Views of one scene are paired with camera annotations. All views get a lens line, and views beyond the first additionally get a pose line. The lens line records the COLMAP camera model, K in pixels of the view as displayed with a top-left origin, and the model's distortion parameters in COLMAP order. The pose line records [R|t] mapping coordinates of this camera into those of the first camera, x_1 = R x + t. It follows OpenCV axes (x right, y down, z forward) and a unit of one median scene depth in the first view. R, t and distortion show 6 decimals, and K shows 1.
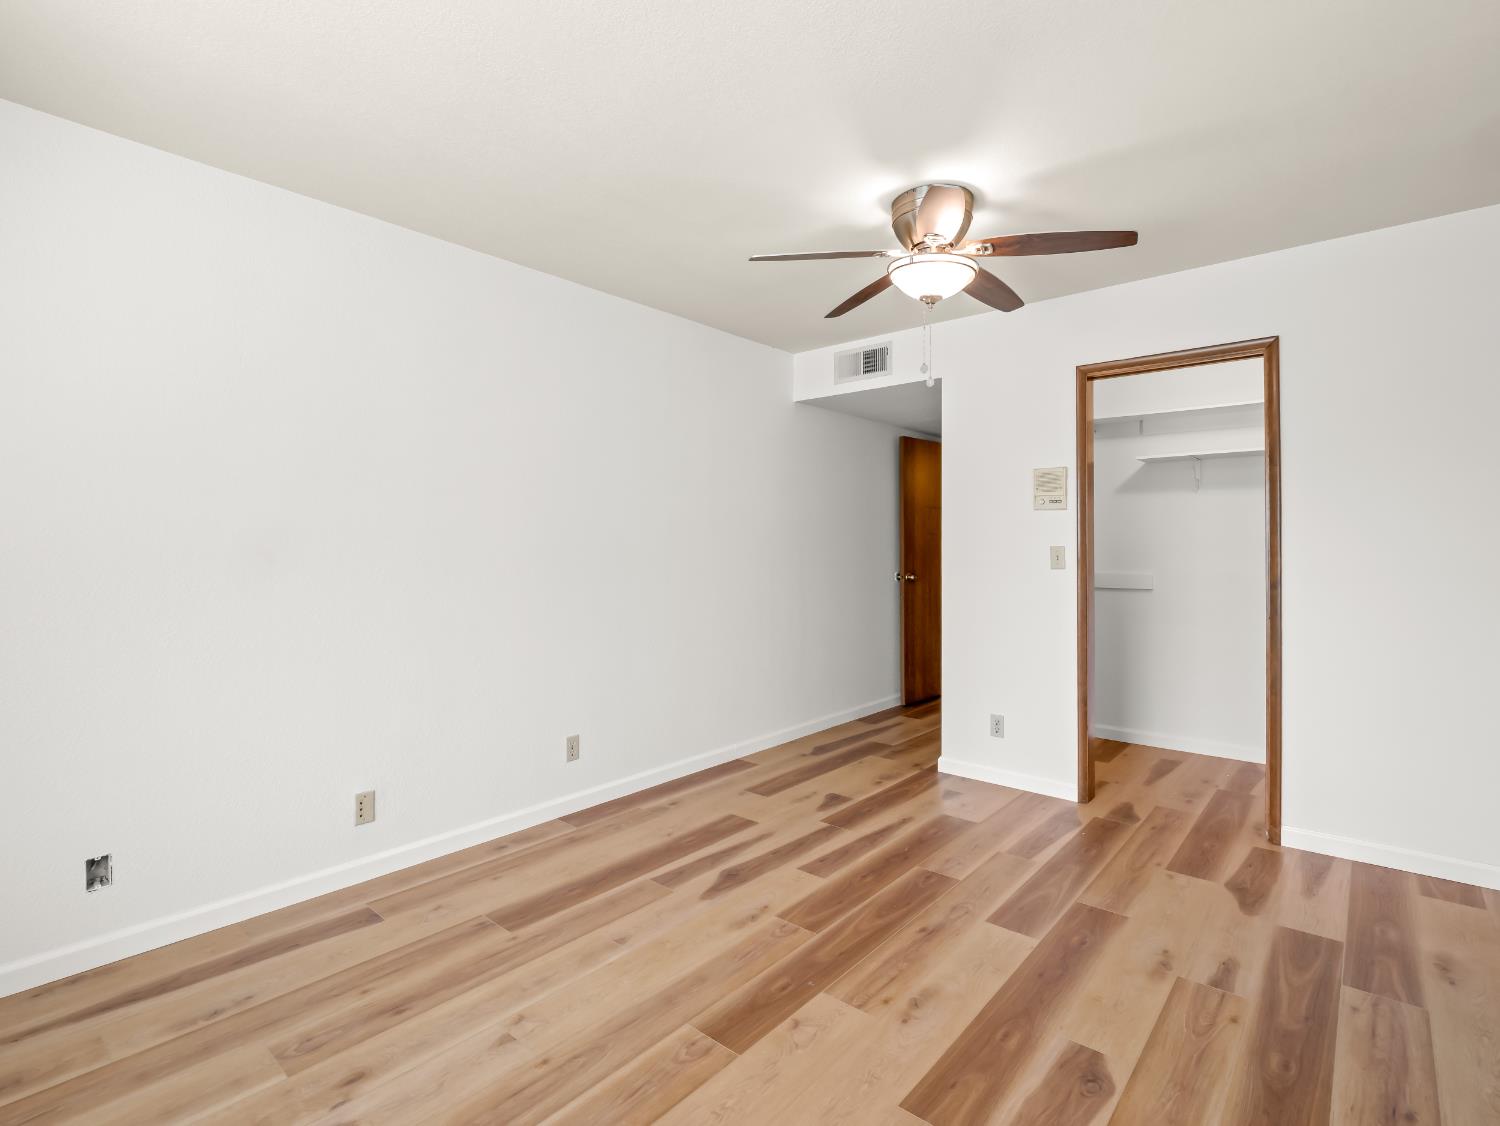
lens RADIAL K [[730.3, 0, 751.1], [0, 730.3, 555.7], [0, 0, 1]] dist [-0.000604, -0.001415]
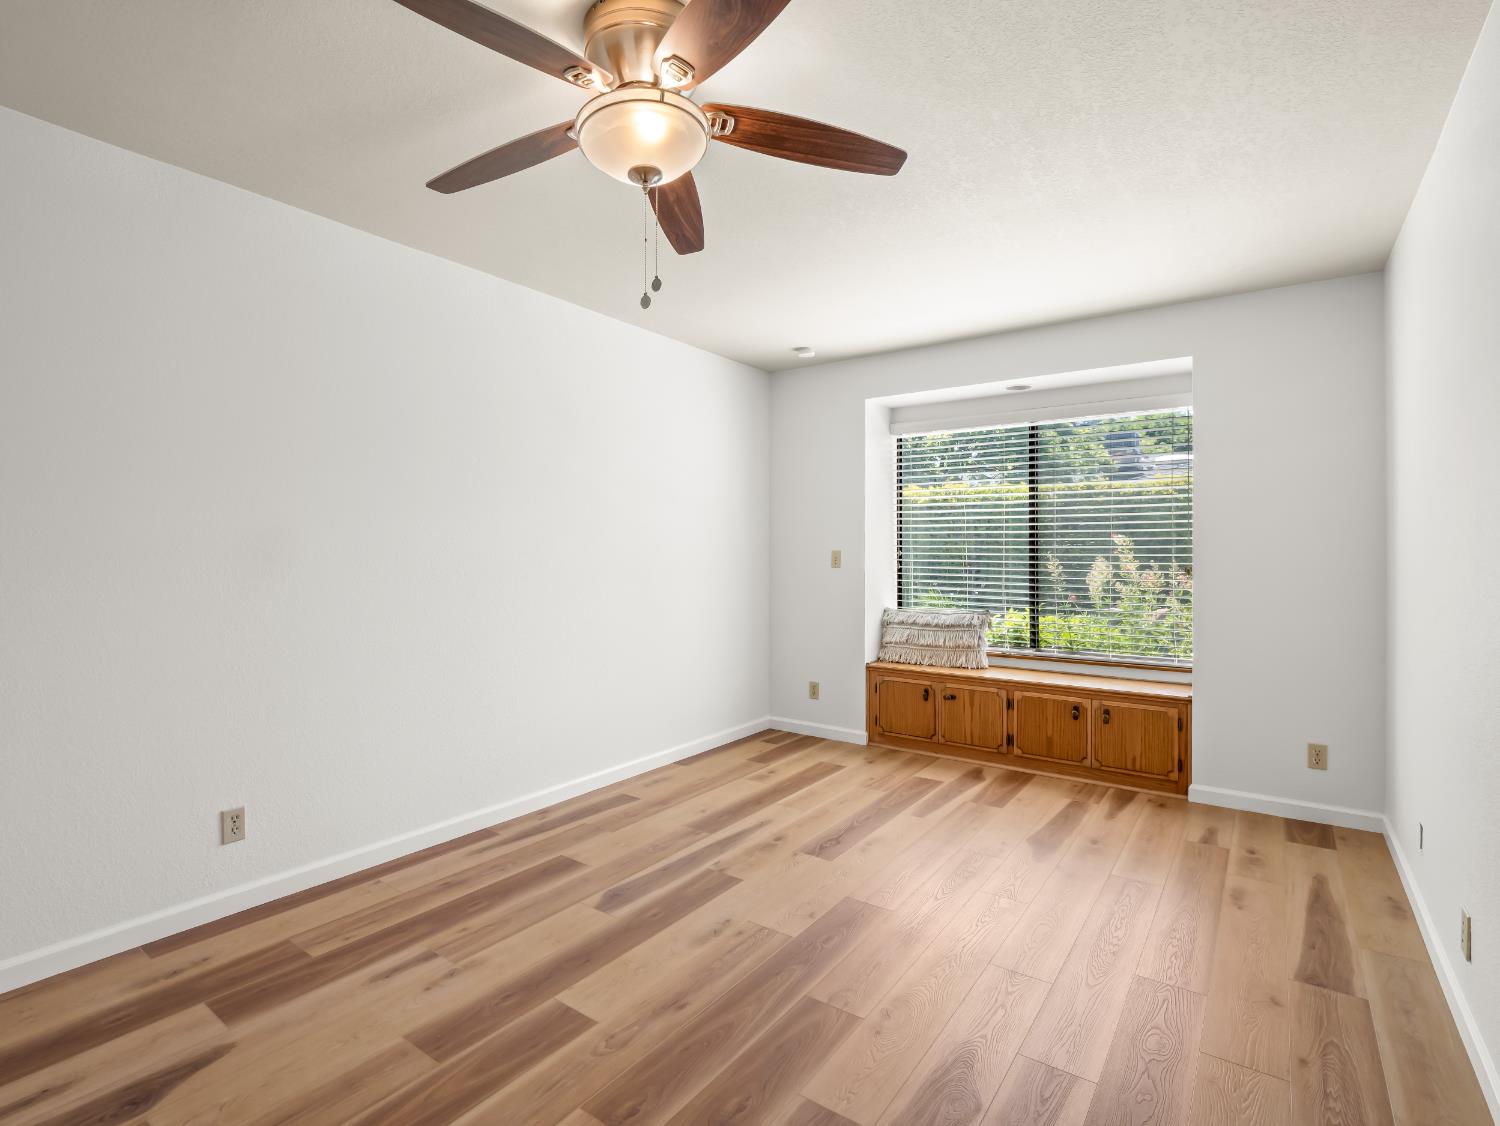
lens RADIAL K [[730.3, 0, 749.9], [0, 730.3, 555.2], [0, 0, 1]] dist [-0.000604, -0.001415]
pose [[-0.995964, -0.004124, -0.089662, 0.263797], [-0.005827, 0.999807, 0.018742, -0.025911], [0.089567, 0.019189, -0.995796, 2.066805]]
